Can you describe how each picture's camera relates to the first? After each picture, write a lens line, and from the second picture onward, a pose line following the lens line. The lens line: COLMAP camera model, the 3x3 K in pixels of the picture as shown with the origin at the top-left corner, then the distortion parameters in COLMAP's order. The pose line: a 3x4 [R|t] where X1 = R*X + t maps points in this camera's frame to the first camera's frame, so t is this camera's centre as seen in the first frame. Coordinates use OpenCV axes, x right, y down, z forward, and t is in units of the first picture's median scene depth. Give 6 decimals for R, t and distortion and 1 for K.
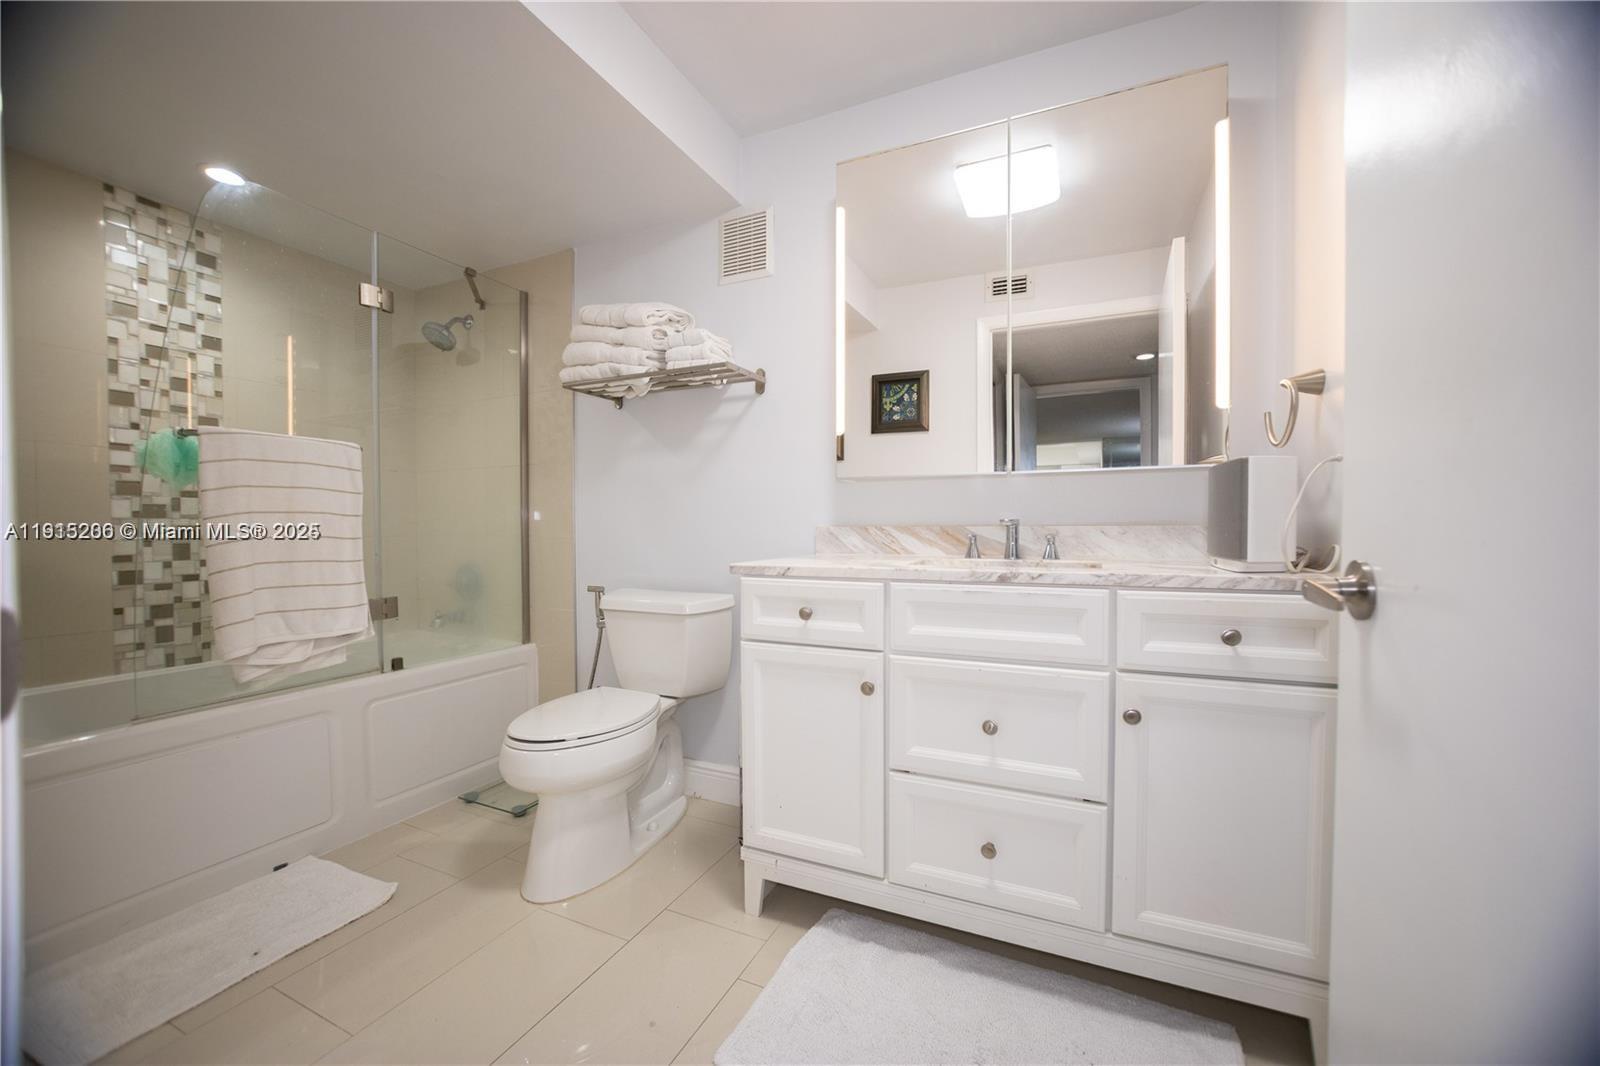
lens RADIAL K [[622.1, 0, 808.8], [0, 622.1, 532.4], [0, 0, 1]] dist [-0.011182, 0.000123]
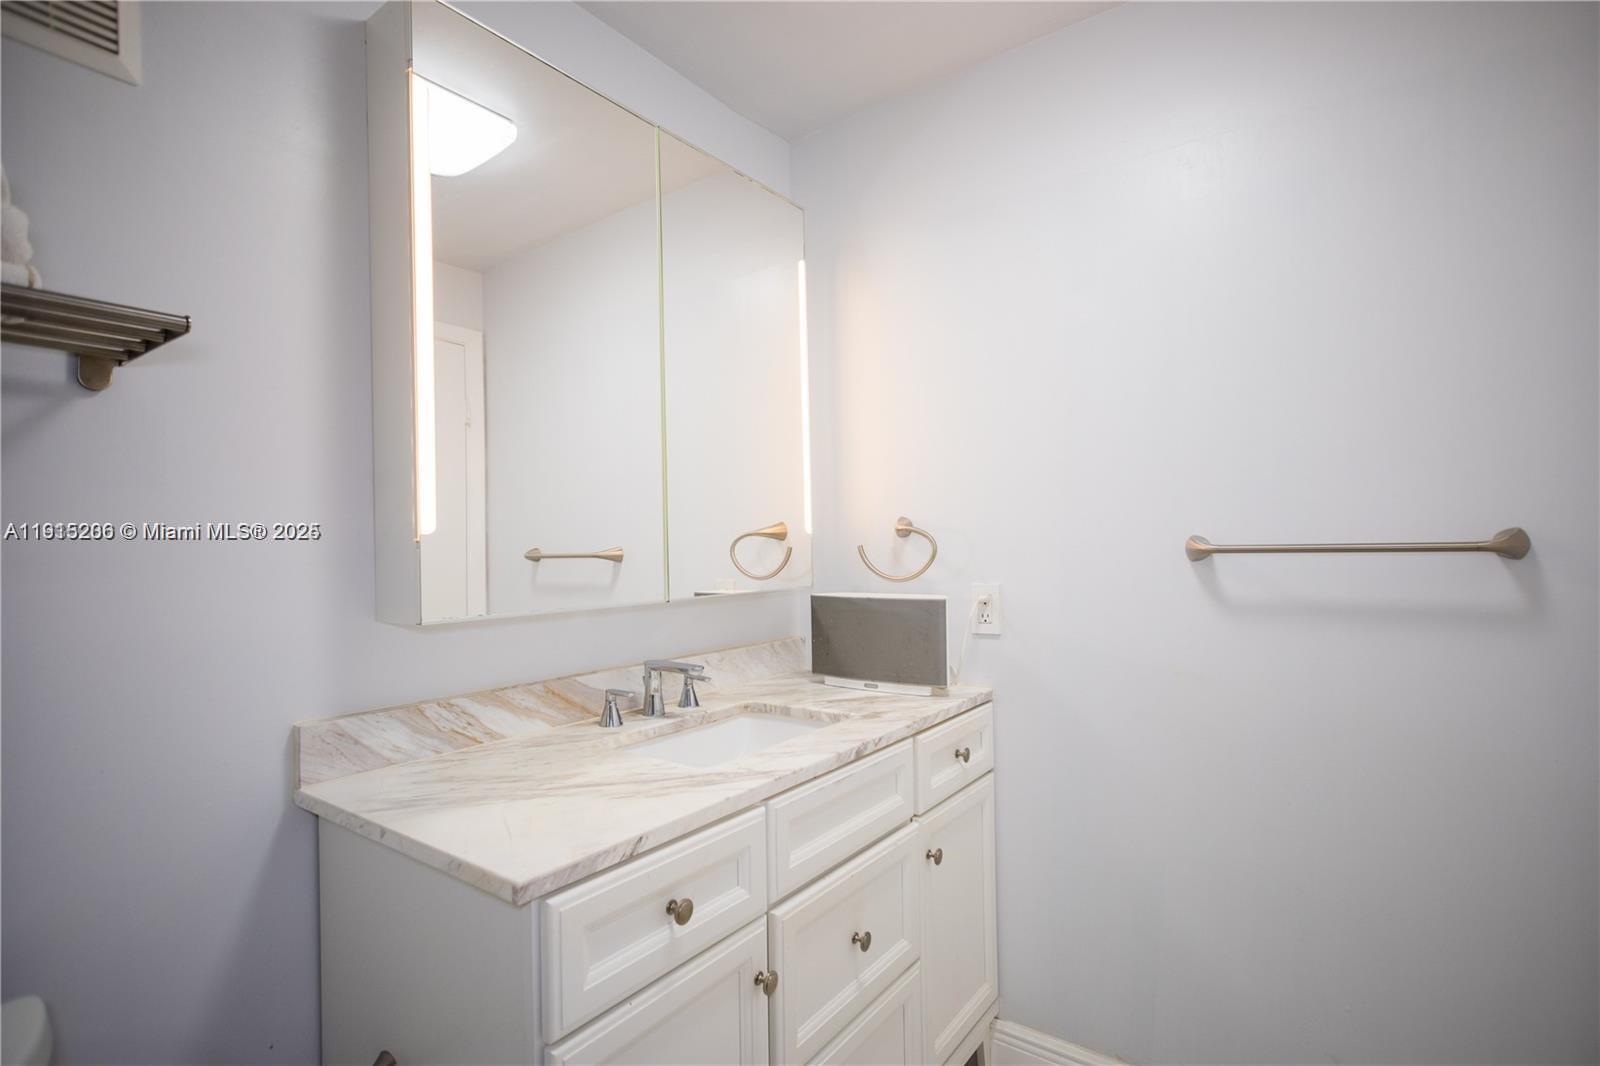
lens RADIAL K [[775.0, 0, 801.8], [0, 775.0, 540.2], [0, 0, 1]] dist [0.003492, 0.000326]
pose [[0.212042, 0.006102, 0.977241, -0.619429], [0.025831, 0.999596, -0.011847, -0.172479], [-0.976919, 0.027755, 0.211799, 0.731039]]
